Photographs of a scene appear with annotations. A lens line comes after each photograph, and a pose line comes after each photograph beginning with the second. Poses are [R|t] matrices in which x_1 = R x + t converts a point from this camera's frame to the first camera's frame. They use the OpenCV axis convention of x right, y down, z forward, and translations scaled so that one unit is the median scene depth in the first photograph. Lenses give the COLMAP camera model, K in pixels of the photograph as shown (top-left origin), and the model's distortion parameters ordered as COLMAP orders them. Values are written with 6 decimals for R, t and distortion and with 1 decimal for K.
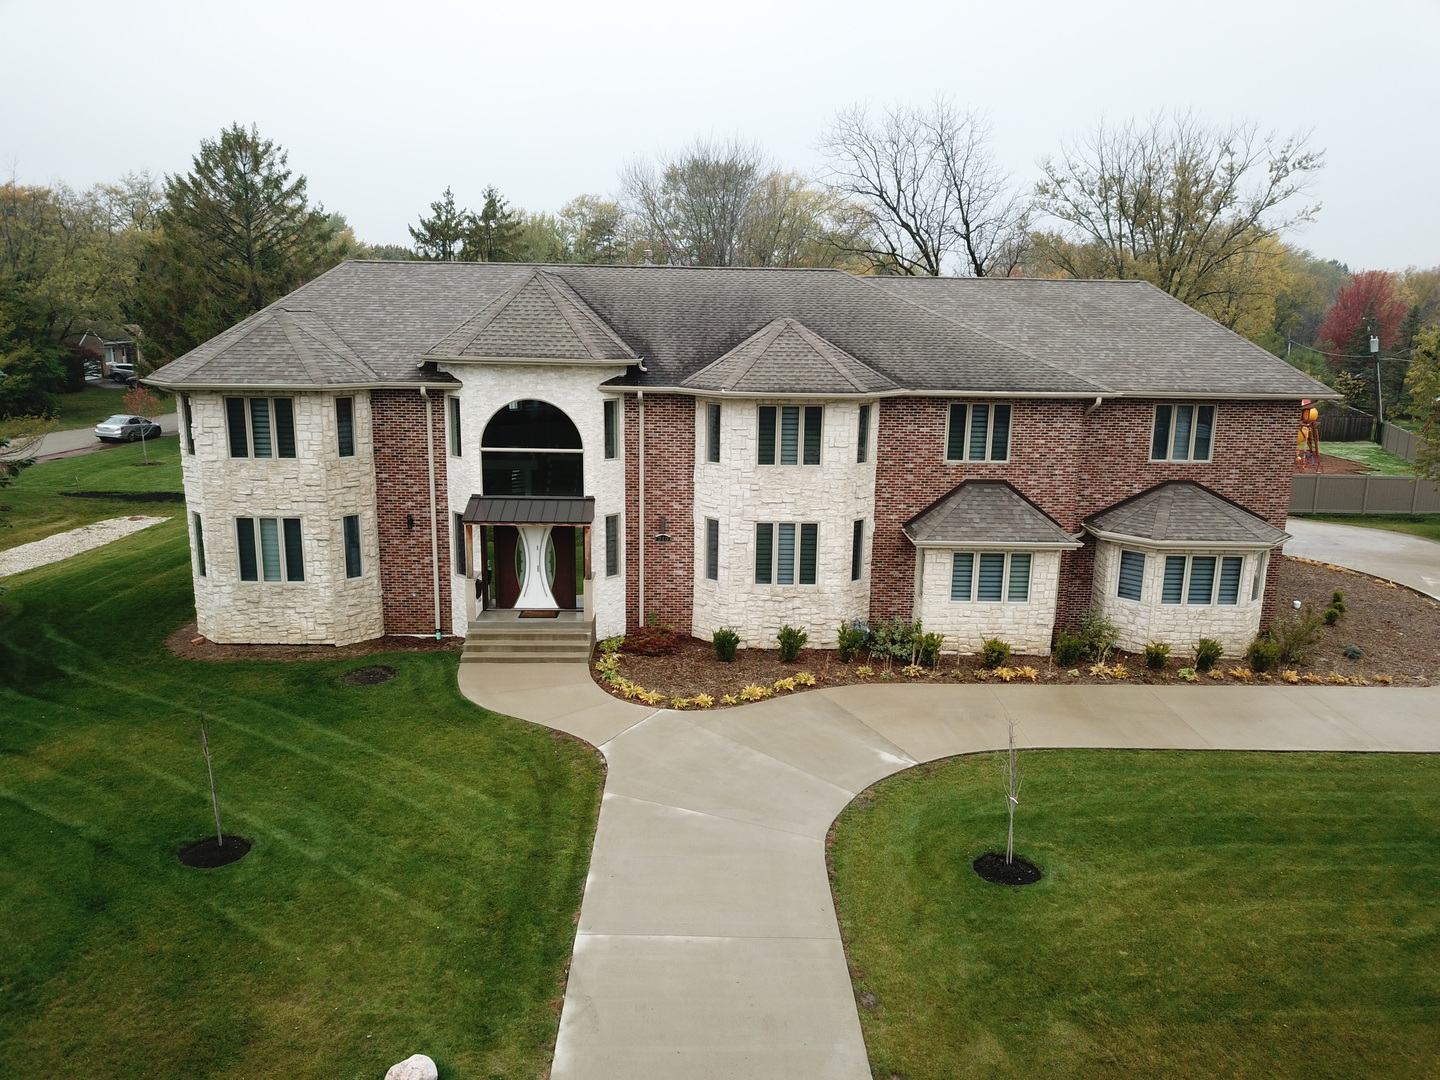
lens RADIAL K [[1121.1, 0, 720.0], [0, 1121.1, 540.0], [0, 0, 1]] dist [0.000532, -0.005164]
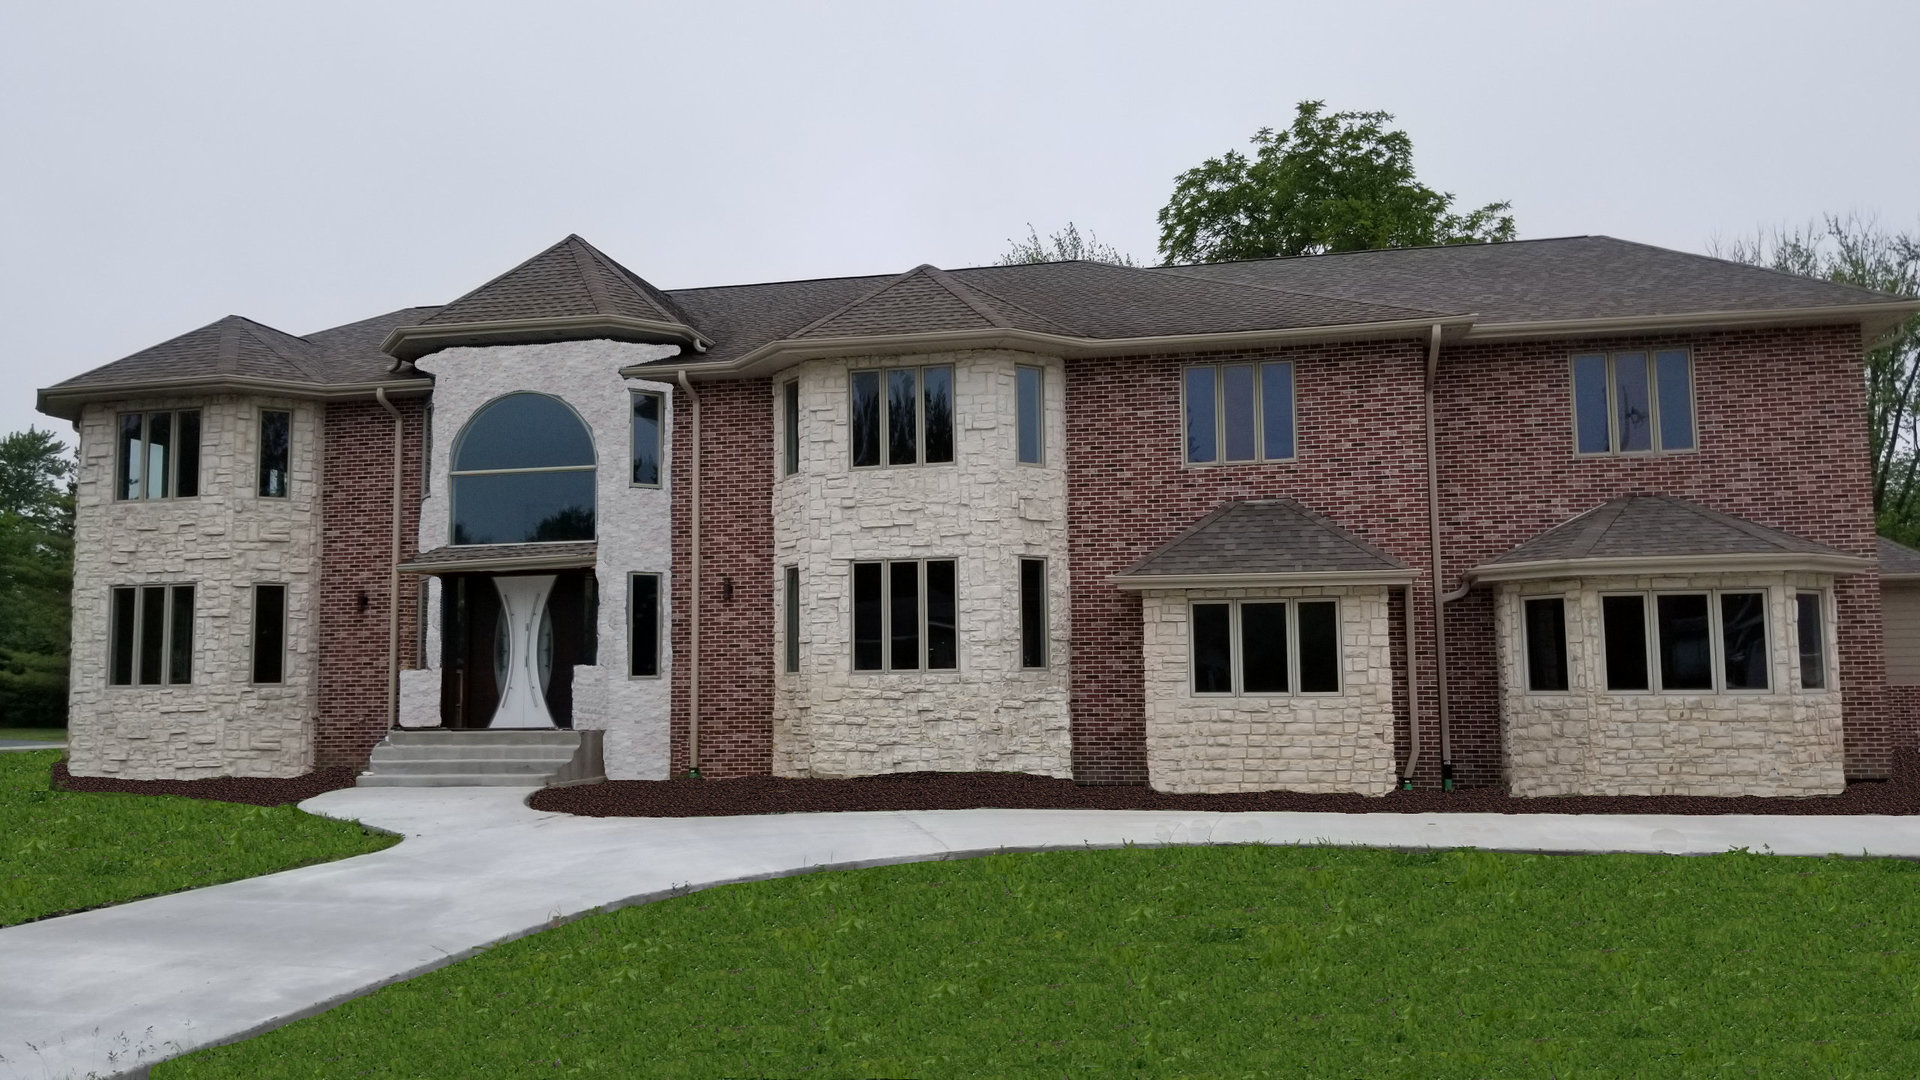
lens RADIAL K [[1585.5, 0, 960.0], [0, 1585.5, 540.0], [0, 0, 1]] dist [0.059049, -0.124460]
pose [[0.968382, -0.055977, -0.243113, 0.292663], [-0.024014, 0.949060, -0.314179, 0.236598], [0.248315, 0.310084, 0.917708, 0.224693]]
